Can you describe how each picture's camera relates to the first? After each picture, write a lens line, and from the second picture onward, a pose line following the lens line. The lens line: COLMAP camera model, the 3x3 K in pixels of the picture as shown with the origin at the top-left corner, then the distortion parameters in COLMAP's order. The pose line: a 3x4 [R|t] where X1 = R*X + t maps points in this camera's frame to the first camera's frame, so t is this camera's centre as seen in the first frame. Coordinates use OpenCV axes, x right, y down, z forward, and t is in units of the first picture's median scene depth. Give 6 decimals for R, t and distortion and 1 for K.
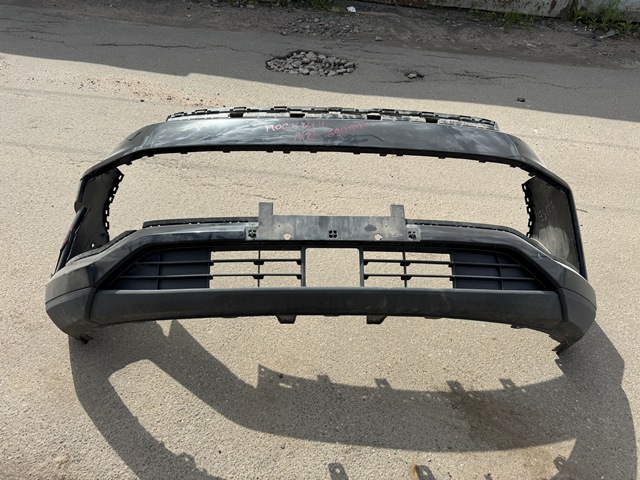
lens RADIAL K [[459.6, 0, 320.0], [0, 459.6, 240.0], [0, 0, 1]] dist [0.022512, -0.040435]
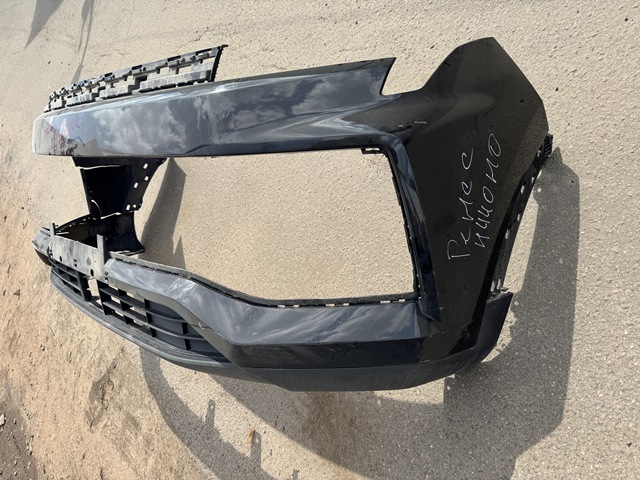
lens RADIAL K [[459.6, 0, 320.0], [0, 459.6, 240.0], [0, 0, 1]] dist [0.022512, -0.040435]
pose [[0.669453, 0.137693, -0.729982, 0.885150], [0.309168, 0.841878, 0.442332, -0.264843], [0.675461, -0.521807, 0.521027, 0.668876]]
